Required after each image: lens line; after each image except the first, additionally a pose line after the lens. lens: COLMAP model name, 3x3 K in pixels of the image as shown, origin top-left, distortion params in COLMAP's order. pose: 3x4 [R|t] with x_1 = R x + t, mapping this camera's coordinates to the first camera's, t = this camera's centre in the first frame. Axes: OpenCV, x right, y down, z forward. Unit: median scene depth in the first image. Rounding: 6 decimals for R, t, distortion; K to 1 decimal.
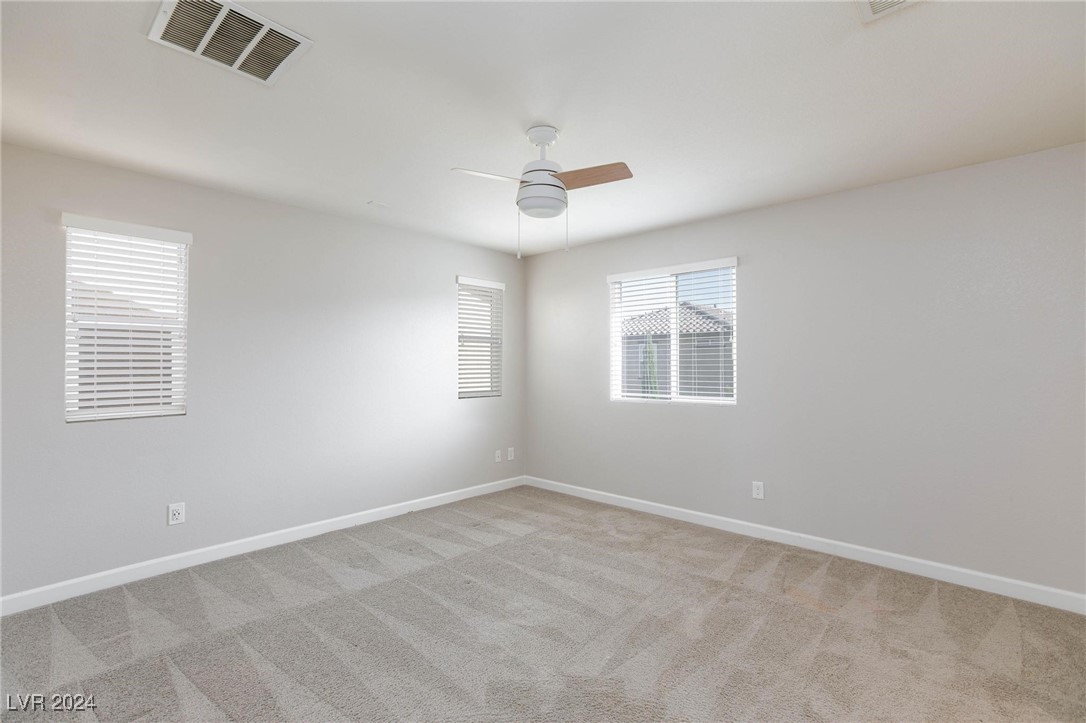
lens RADIAL K [[500.2, 0, 535.4], [0, 500.2, 363.4], [0, 0, 1]] dist [-0.017371, 0.010813]
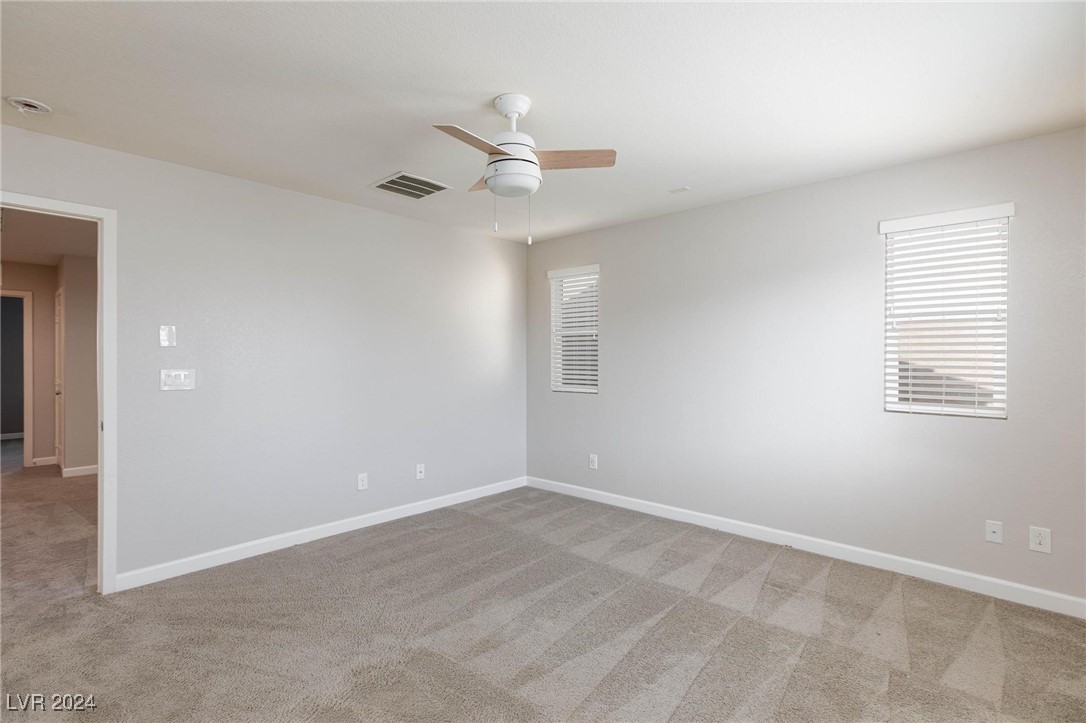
lens RADIAL K [[500.2, 0, 535.8], [0, 500.2, 358.8], [0, 0, 1]] dist [-0.017371, 0.010813]
pose [[0.000862, -0.001738, -0.999998, 0.670463], [0.001711, 0.999997, -0.001737, 0.003456], [0.999998, -0.001709, 0.000865, 0.755471]]
